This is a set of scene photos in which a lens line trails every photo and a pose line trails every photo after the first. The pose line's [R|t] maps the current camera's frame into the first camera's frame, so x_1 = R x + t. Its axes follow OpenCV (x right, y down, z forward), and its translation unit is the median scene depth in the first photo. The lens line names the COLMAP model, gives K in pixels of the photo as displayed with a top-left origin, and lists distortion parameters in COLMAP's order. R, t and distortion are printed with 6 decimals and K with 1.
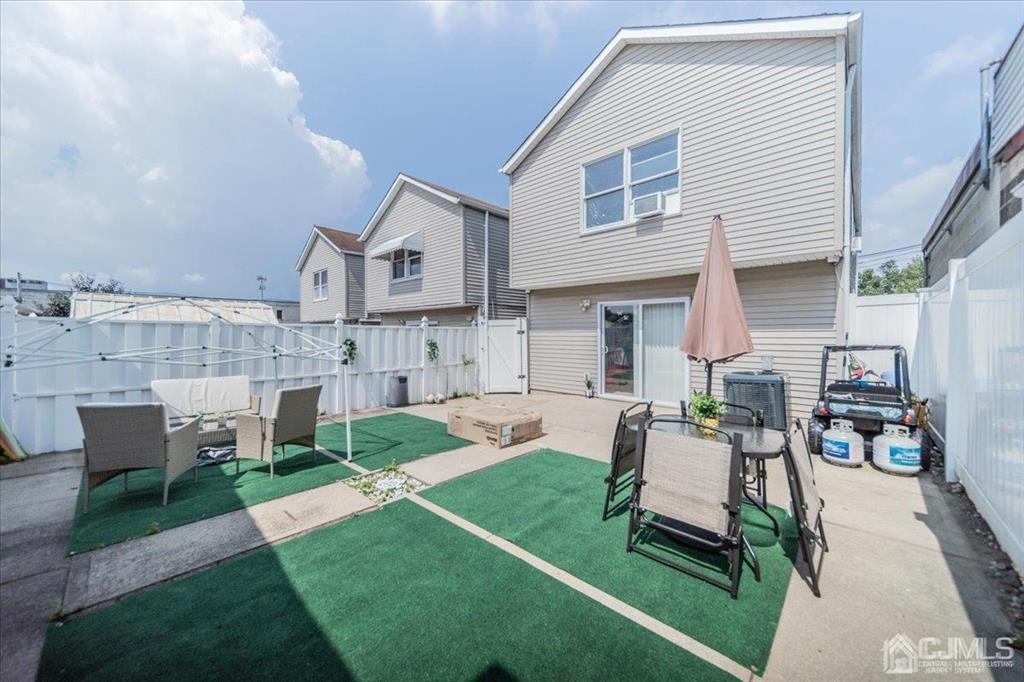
lens RADIAL K [[367.9, 0, 507.2], [0, 367.9, 336.2], [0, 0, 1]] dist [0.007015, 0.000103]
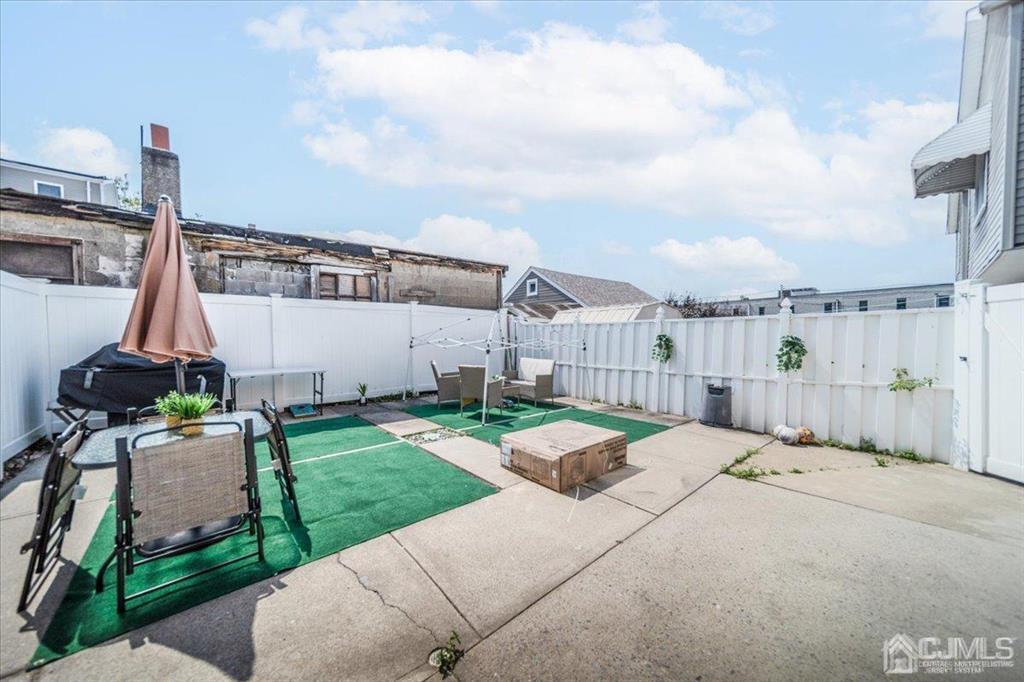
lens RADIAL K [[374.1, 0, 515.5], [0, 374.1, 345.5], [0, 0, 1]] dist [0.002152, 0.000130]
pose [[-0.099509, 0.030692, -0.994563, 0.479975], [0.005247, 0.999526, 0.030320, 0.004280], [0.995023, -0.002202, -0.099623, 0.660154]]
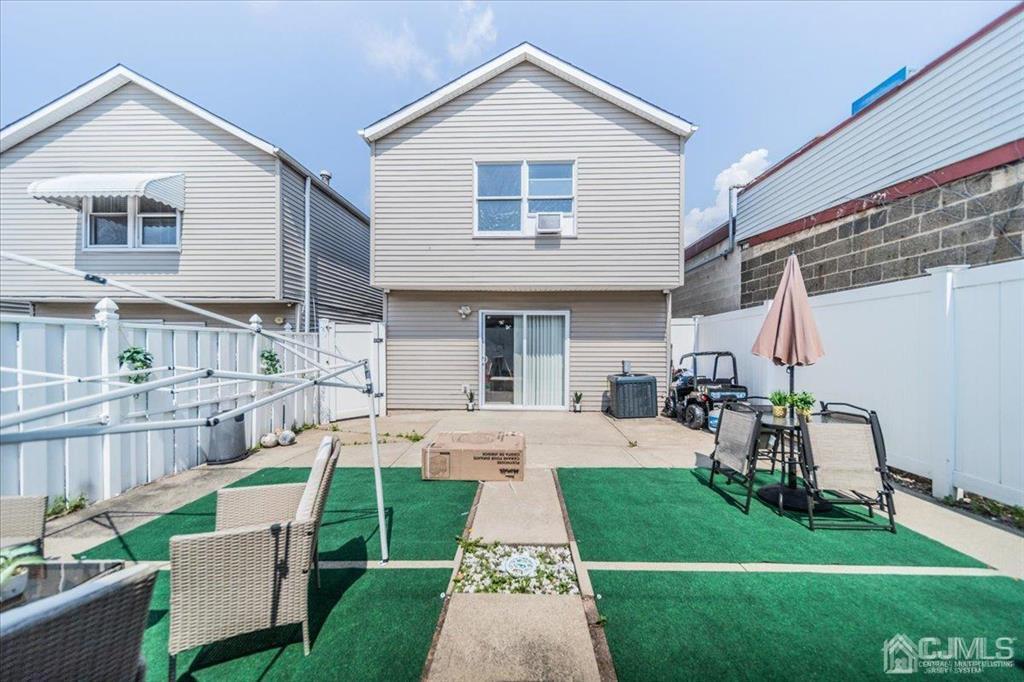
lens RADIAL K [[374.1, 0, 515.5], [0, 374.1, 345.5], [0, 0, 1]] dist [0.002152, 0.000130]
pose [[0.747166, 0.002152, 0.664634, -0.352401], [-0.001652, 0.999998, -0.001381, 0.001311], [-0.664635, -0.000066, 0.747168, 0.224783]]
